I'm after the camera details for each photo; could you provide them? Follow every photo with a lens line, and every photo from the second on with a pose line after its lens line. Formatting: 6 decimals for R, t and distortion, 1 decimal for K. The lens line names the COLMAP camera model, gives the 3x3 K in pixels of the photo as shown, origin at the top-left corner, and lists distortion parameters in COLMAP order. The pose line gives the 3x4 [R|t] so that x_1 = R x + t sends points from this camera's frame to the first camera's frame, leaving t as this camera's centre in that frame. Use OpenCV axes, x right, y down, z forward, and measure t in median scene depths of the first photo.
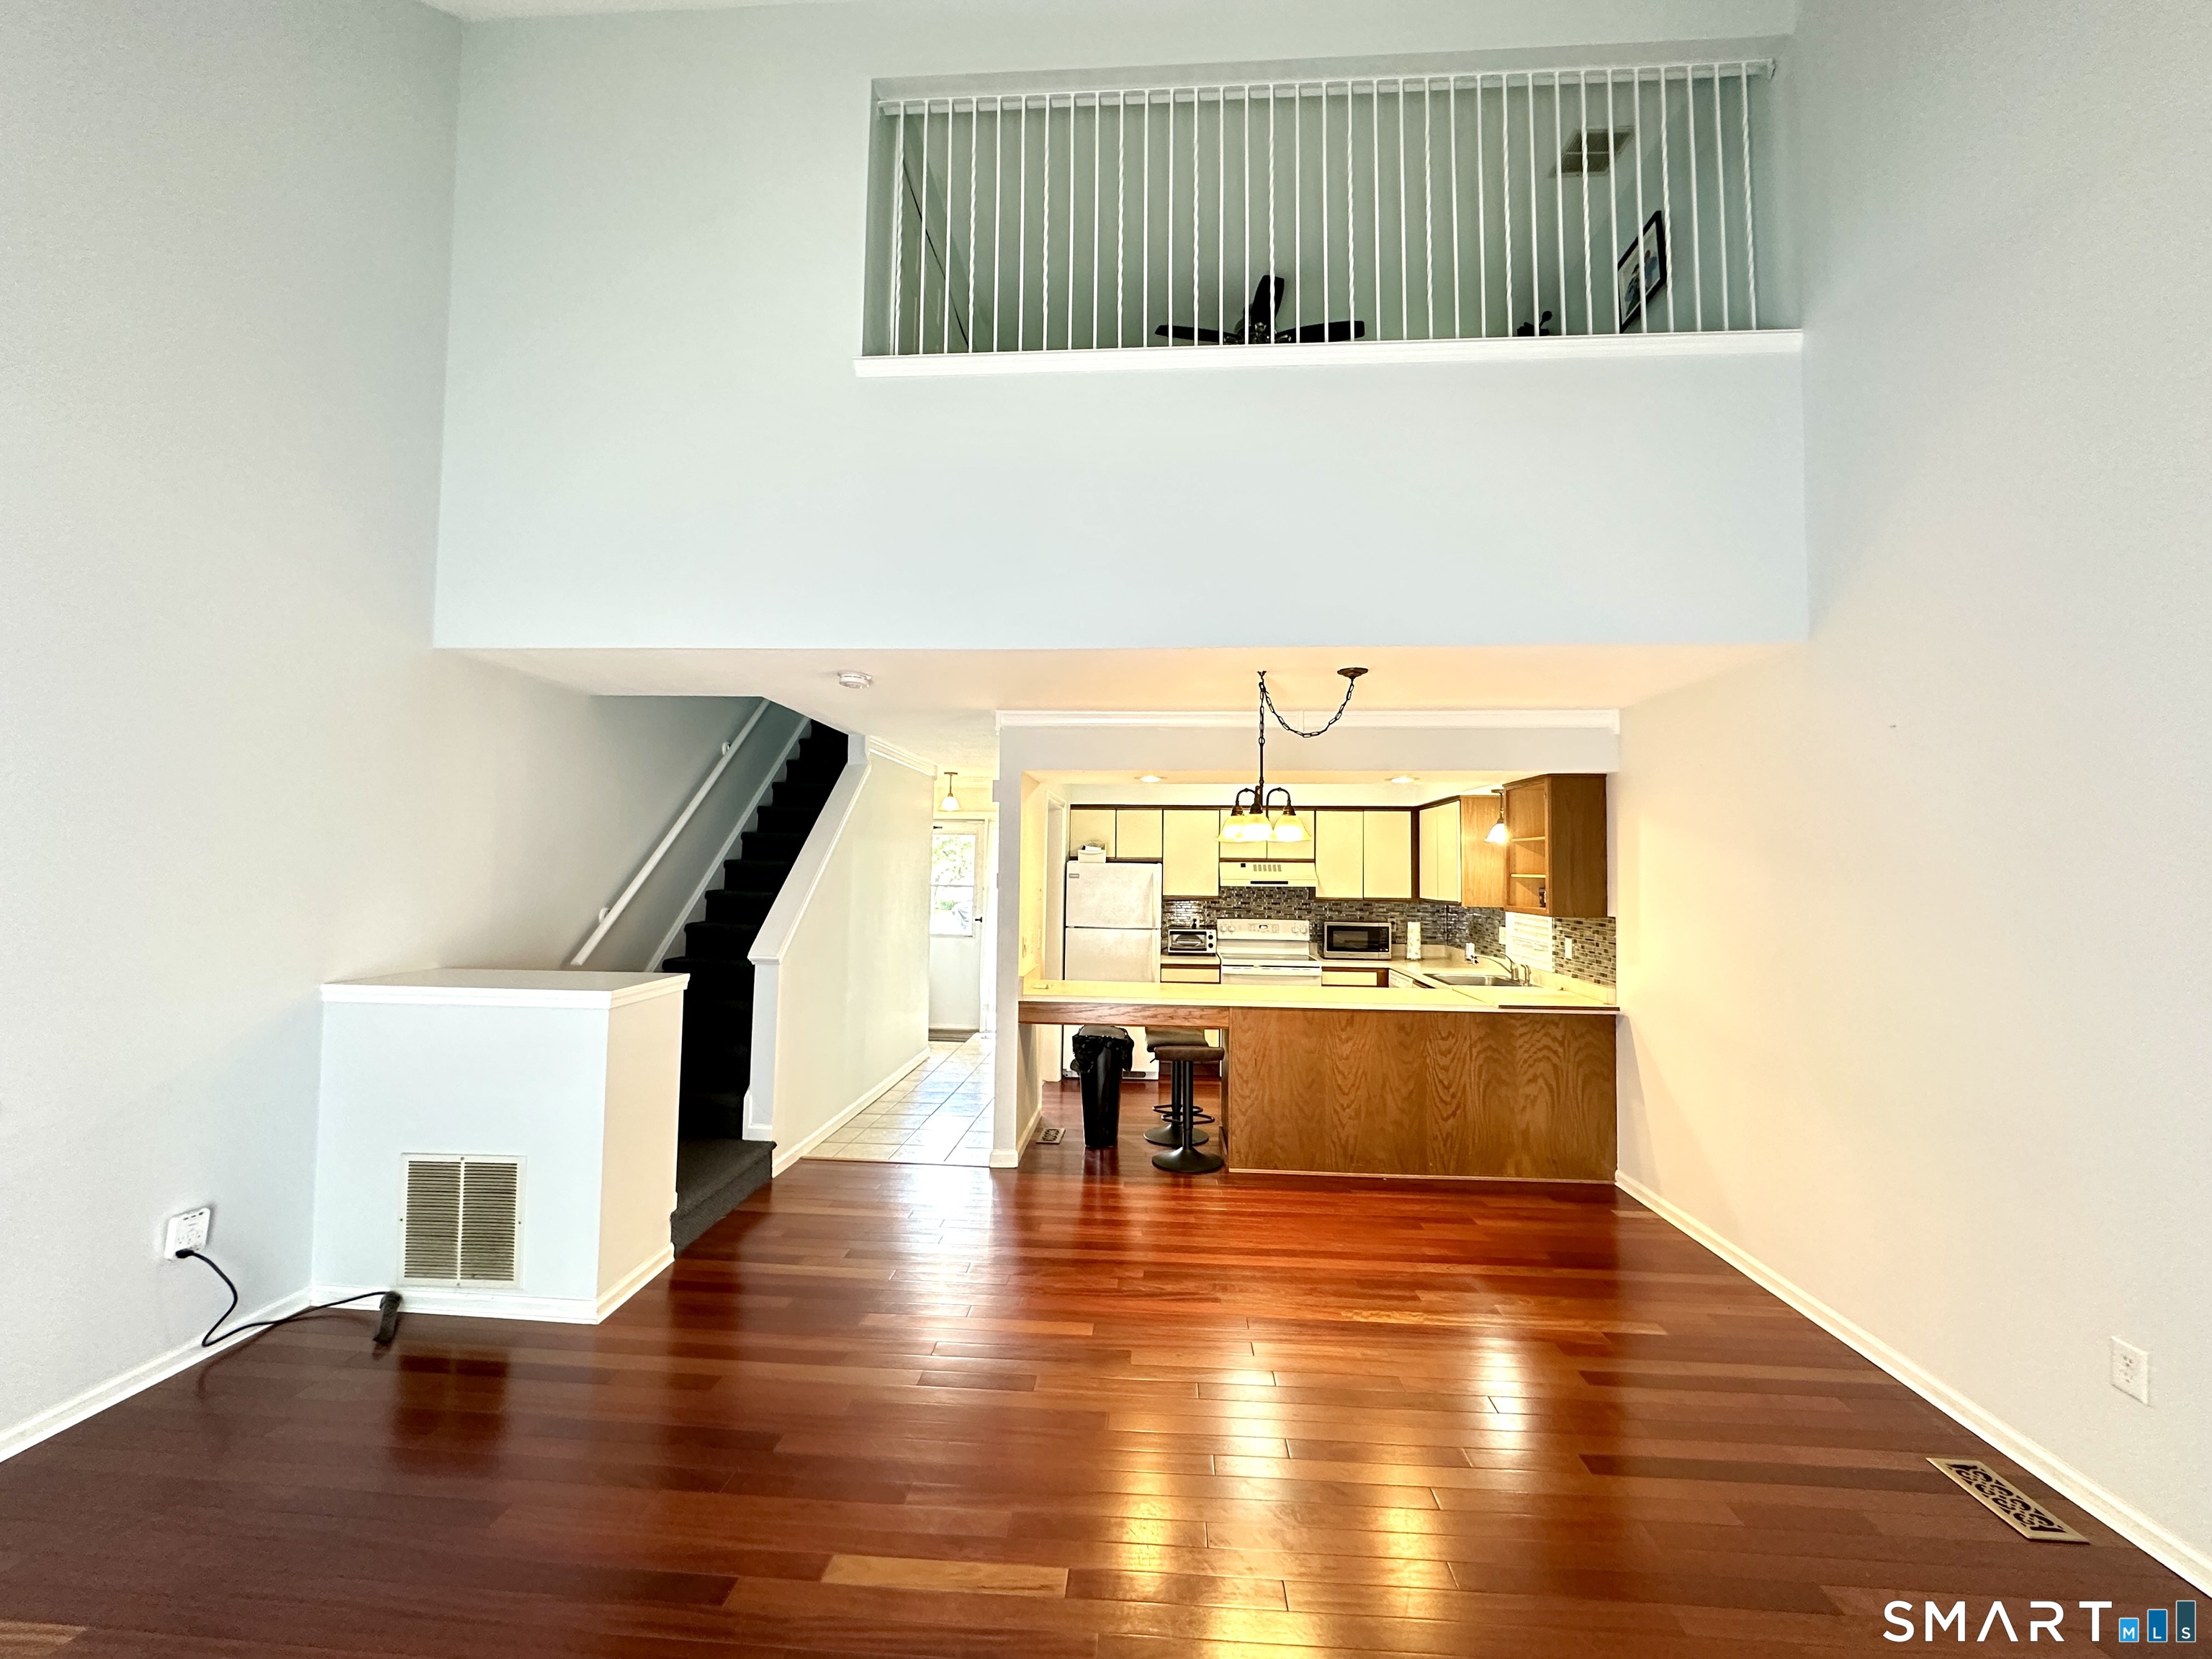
lens RADIAL K [[888.6, 0, 1100.8], [0, 888.6, 826.7], [0, 0, 1]] dist [0.000133, -0.000161]
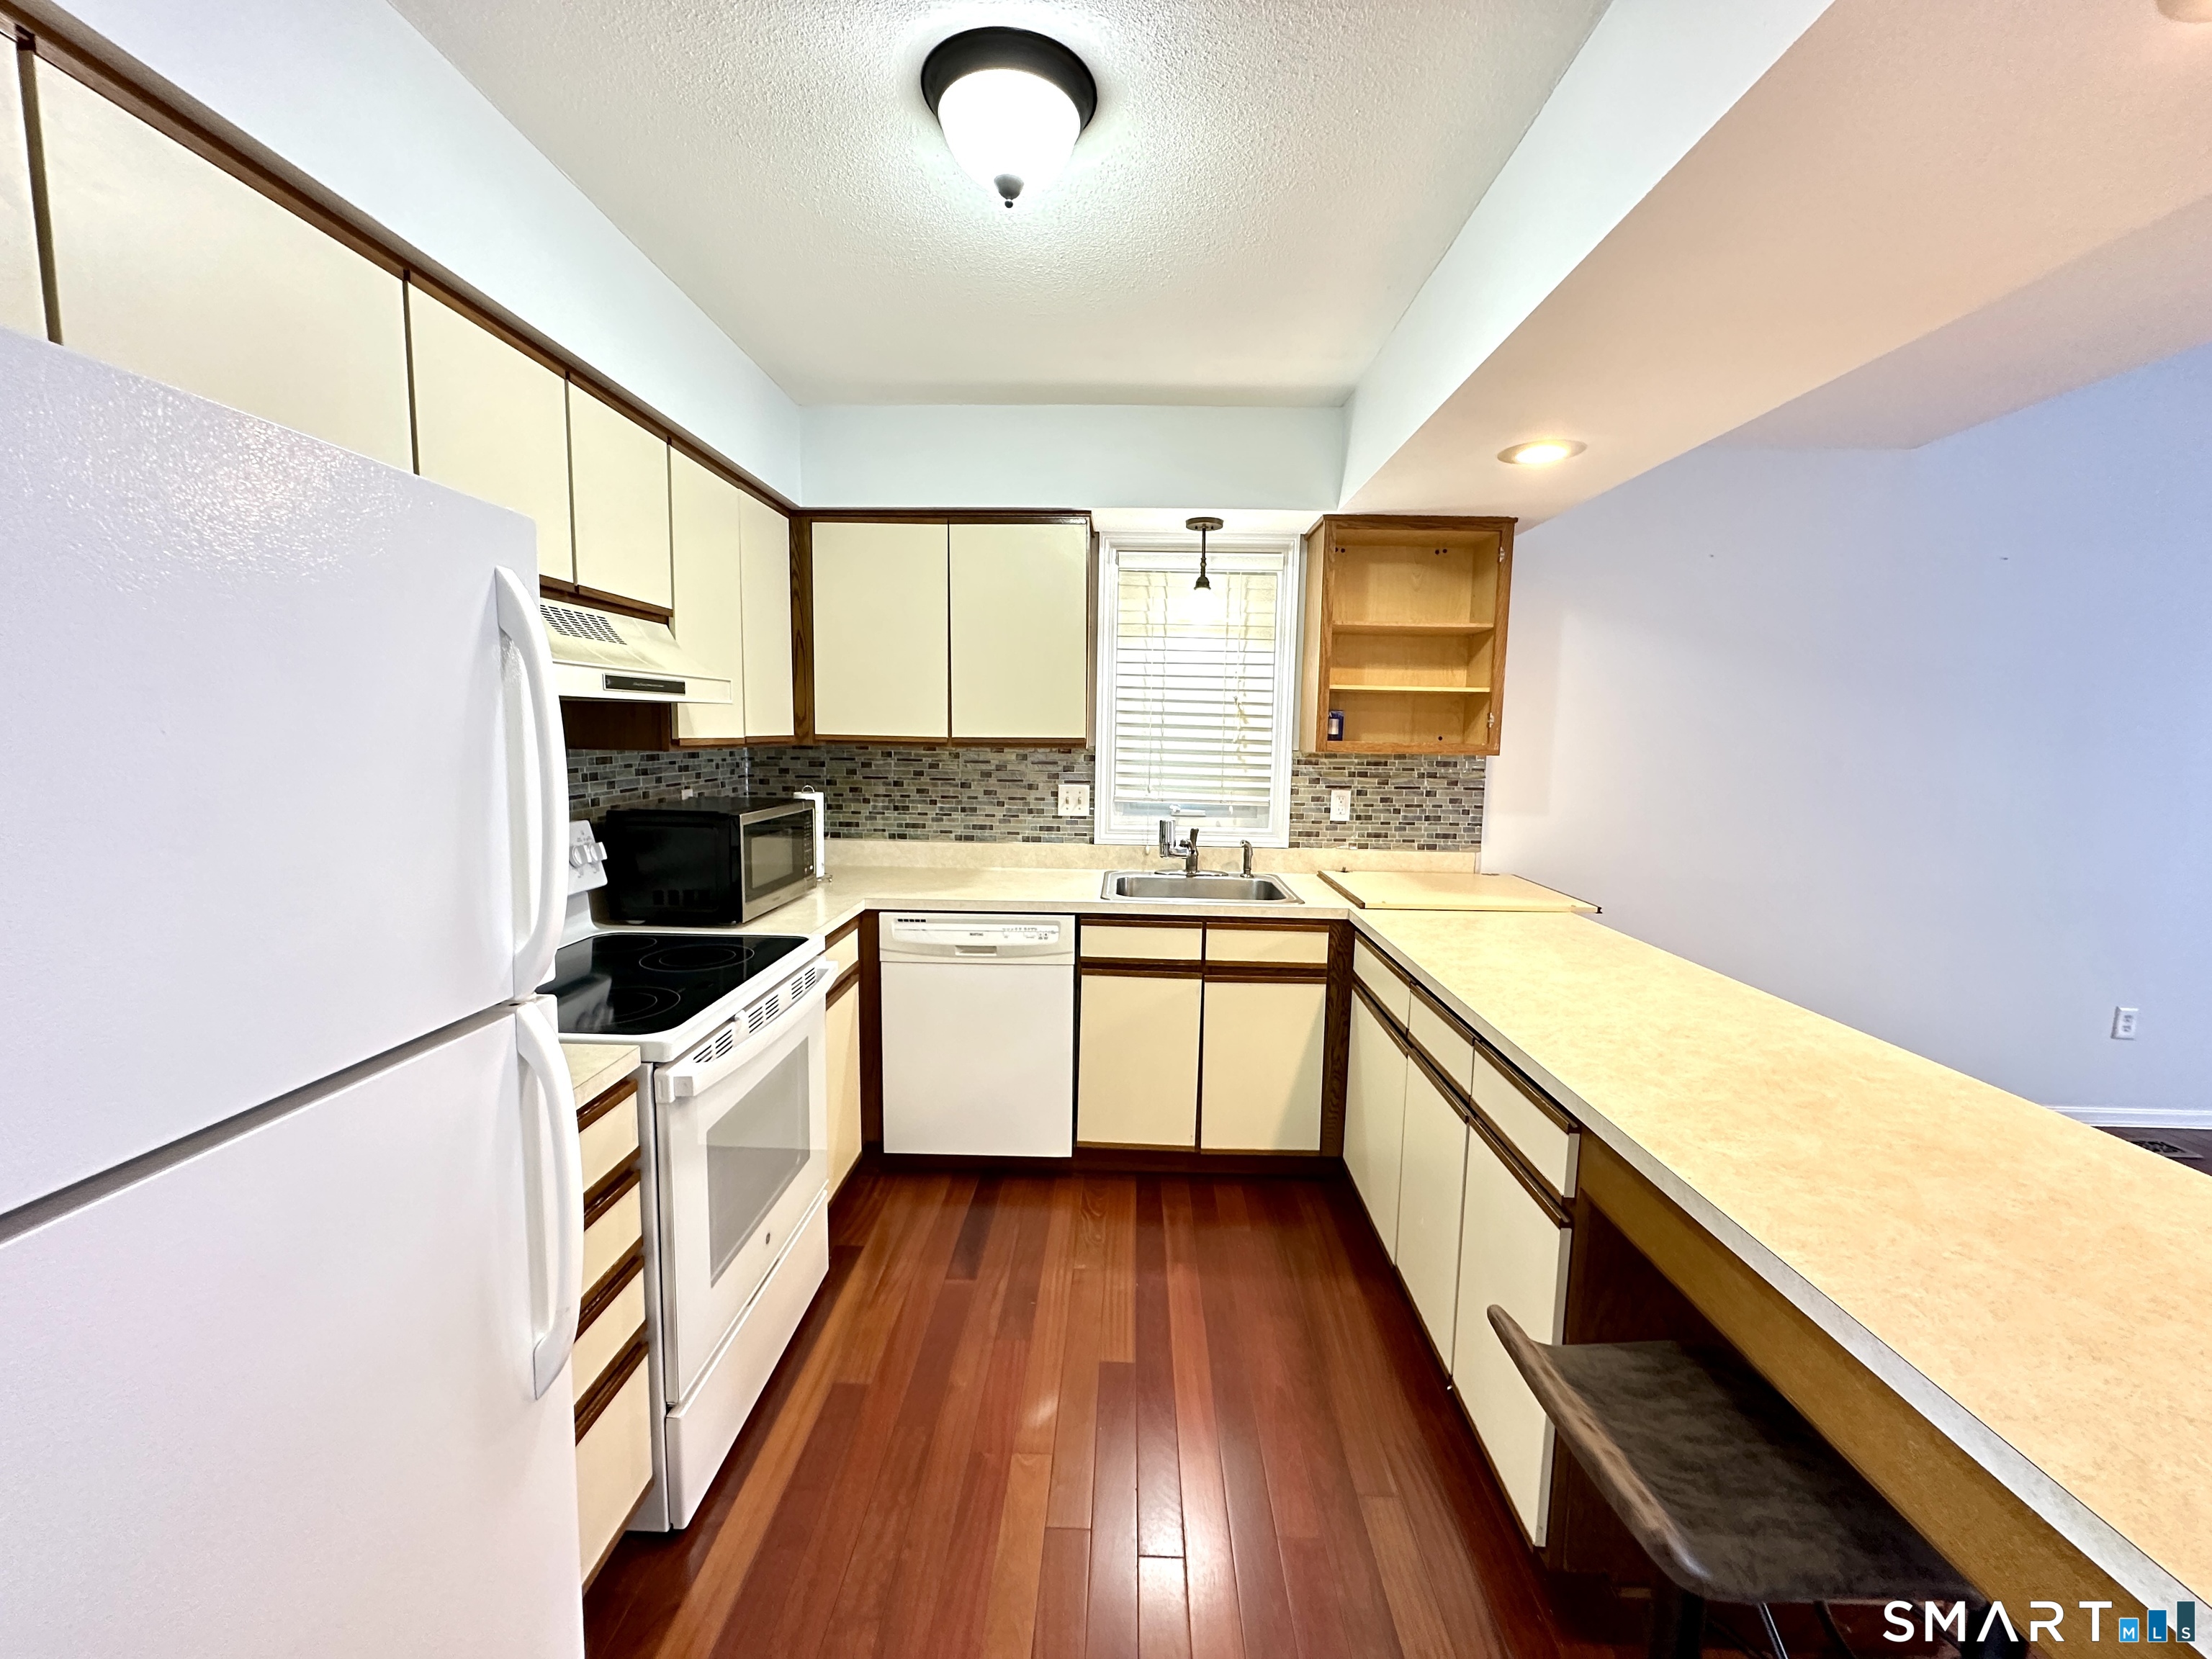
lens RADIAL K [[888.6, 0, 1101.1], [0, 888.6, 830.4], [0, 0, 1]] dist [0.000133, -0.000161]
pose [[-0.051882, -0.126369, 0.990626, -0.071957], [-0.066437, 0.990201, 0.122836, 0.063460], [-0.996441, -0.059442, -0.059769, 0.873408]]
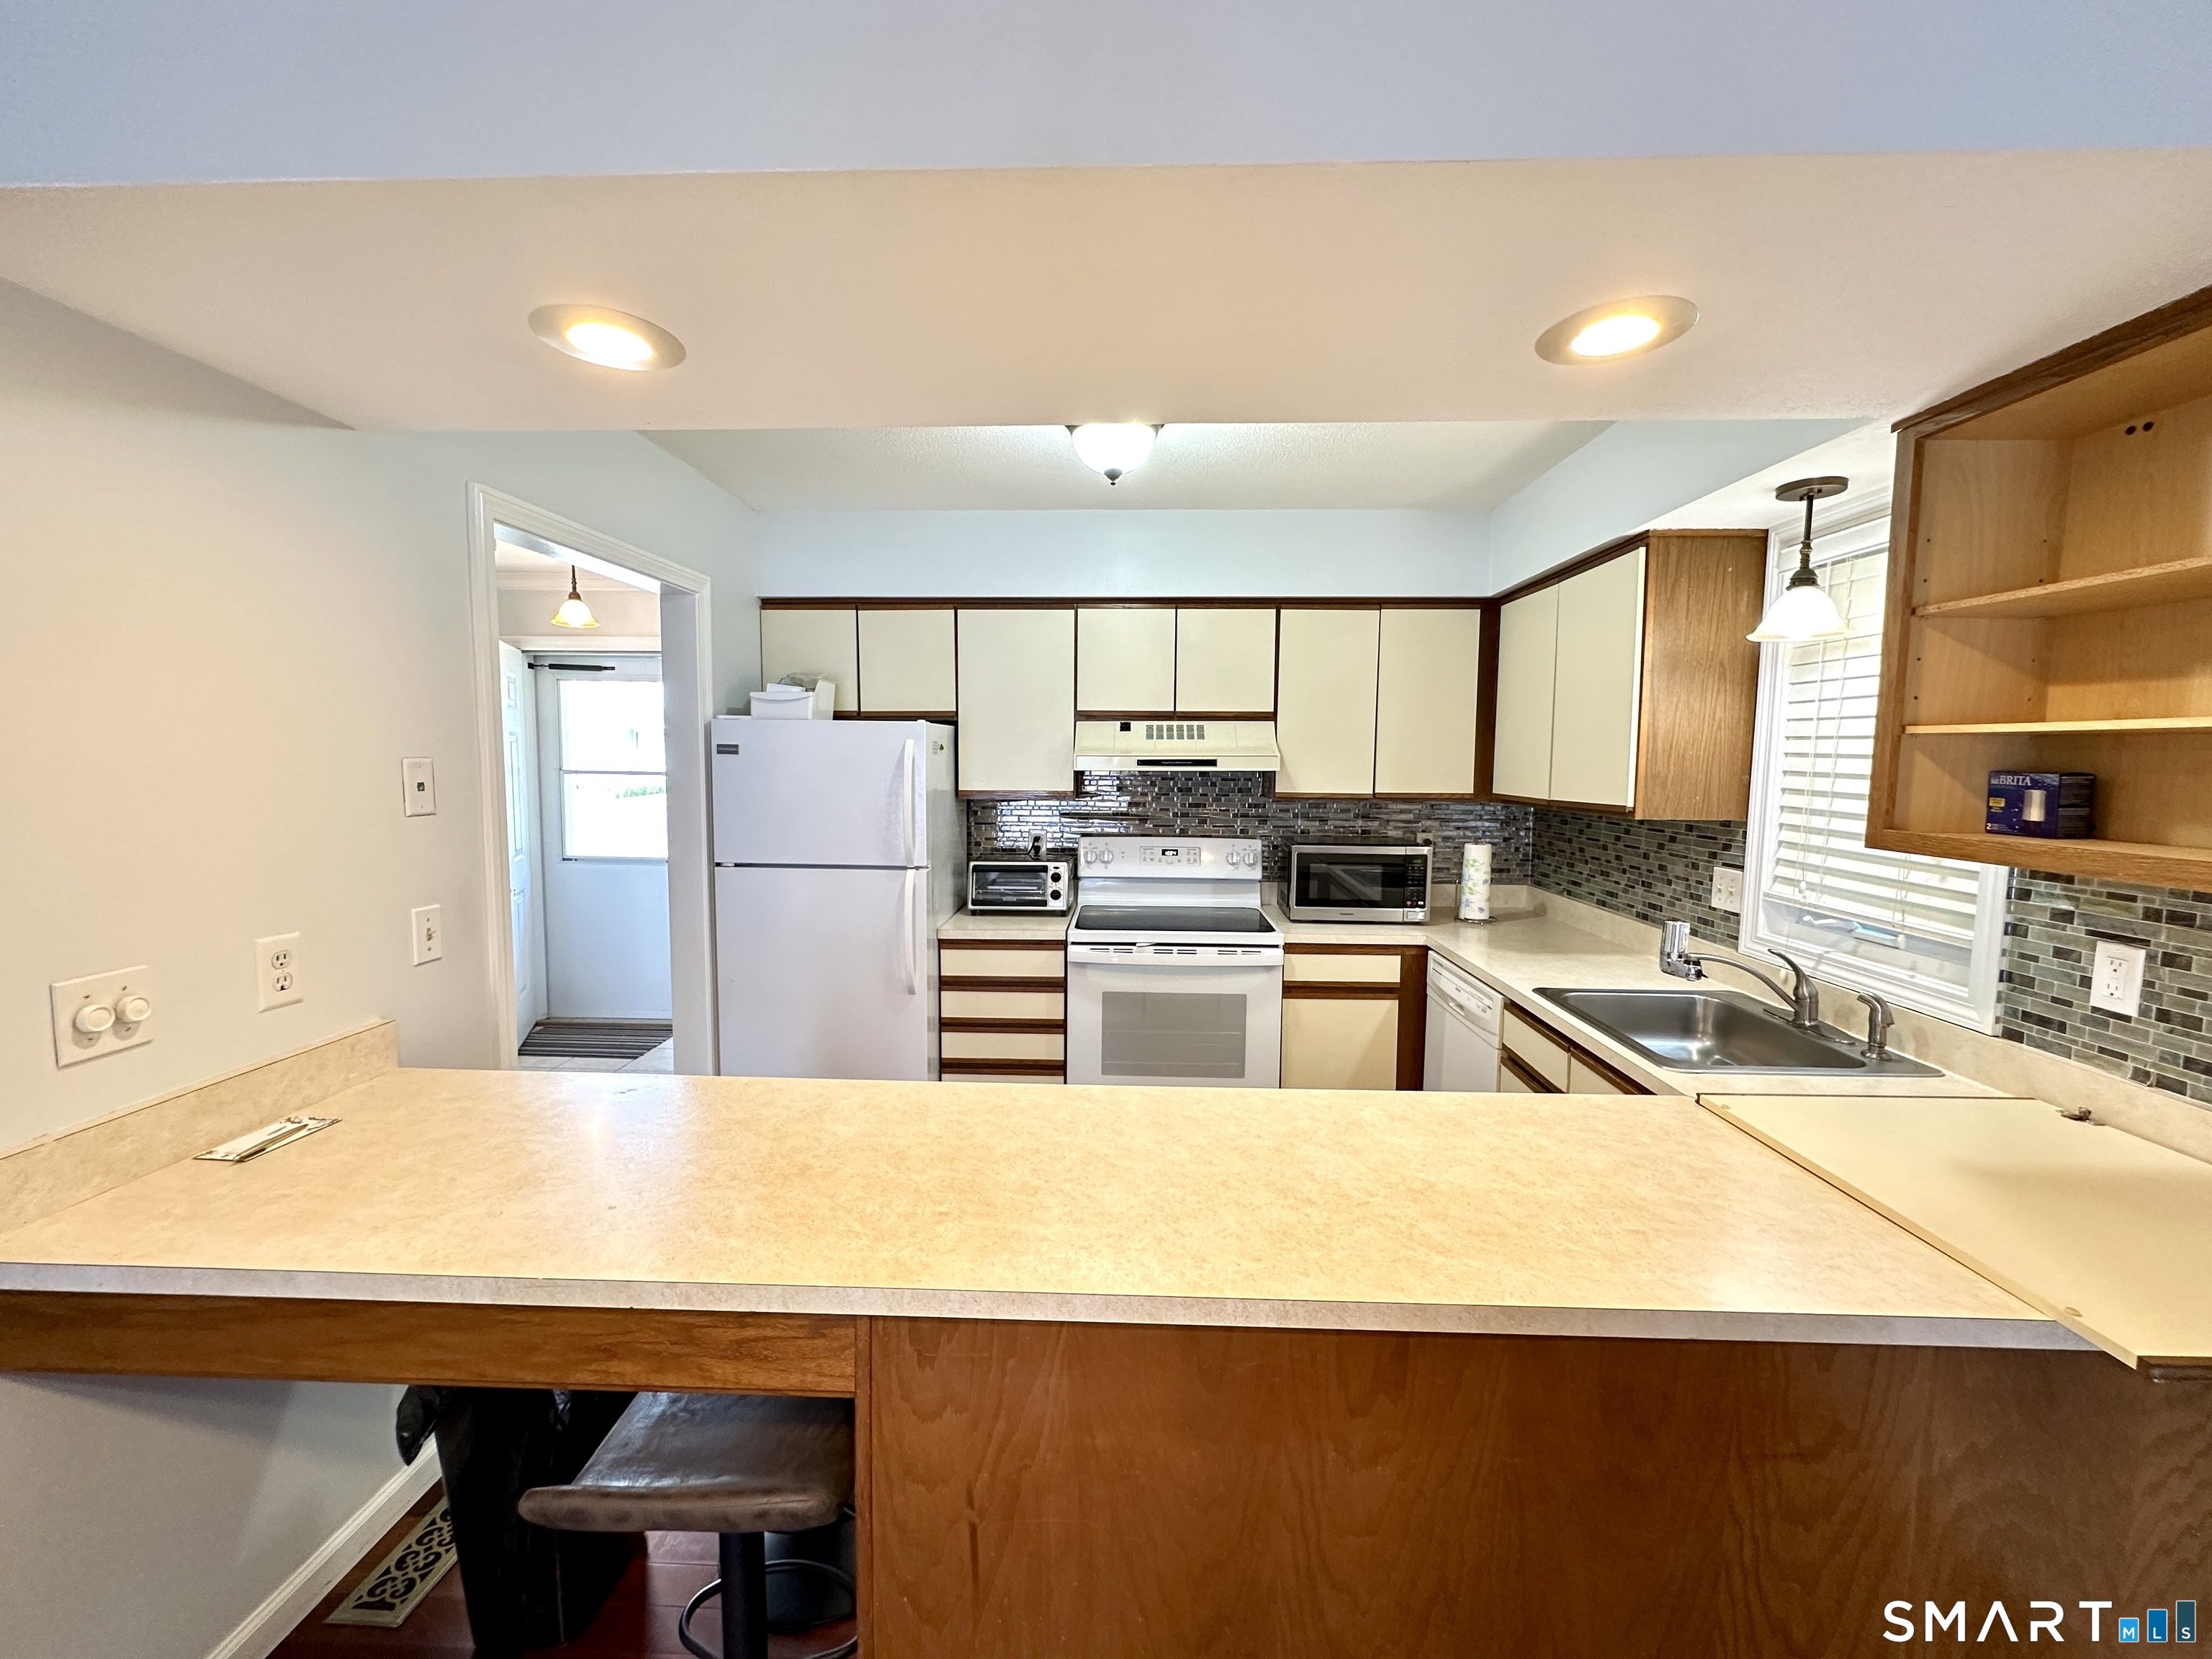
lens RADIAL K [[888.6, 0, 1107.3], [0, 888.6, 830.5], [0, 0, 1]] dist [0.000133, -0.000161]
pose [[0.999299, -0.008544, 0.036455, 0.133963], [0.003610, 0.991066, 0.133326, 0.035404], [-0.037268, -0.133101, 0.990402, 0.527883]]
